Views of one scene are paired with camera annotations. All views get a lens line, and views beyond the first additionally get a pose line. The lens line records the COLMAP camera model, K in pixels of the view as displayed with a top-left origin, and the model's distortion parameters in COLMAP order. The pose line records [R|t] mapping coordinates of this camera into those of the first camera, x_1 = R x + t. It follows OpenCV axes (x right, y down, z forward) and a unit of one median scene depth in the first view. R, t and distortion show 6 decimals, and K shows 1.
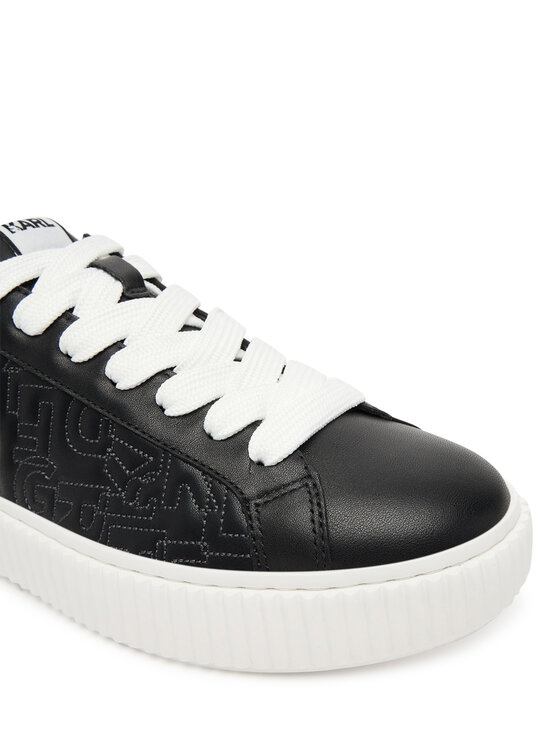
lens RADIAL K [[694.8, 0, 277.3], [0, 694.8, 373.2], [0, 0, 1]] dist [-0.011536, 0.000000]
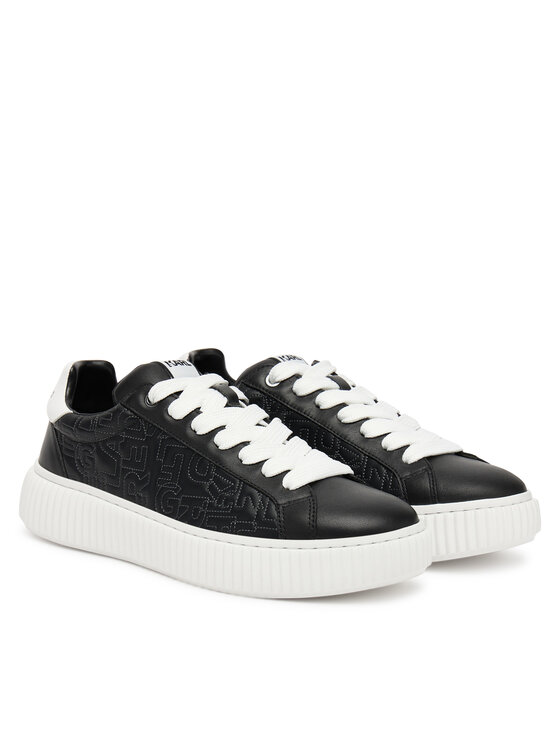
lens RADIAL K [[1900.1, 0, 280.1], [0, 1900.1, 373.1], [0, 0, 1]] dist [0.070595, 0.000000]
pose [[0.986302, 0.085146, -0.141276, 0.651413], [-0.119957, 0.958125, -0.260012, 1.158121], [0.113221, 0.273397, 0.955215, -4.006032]]
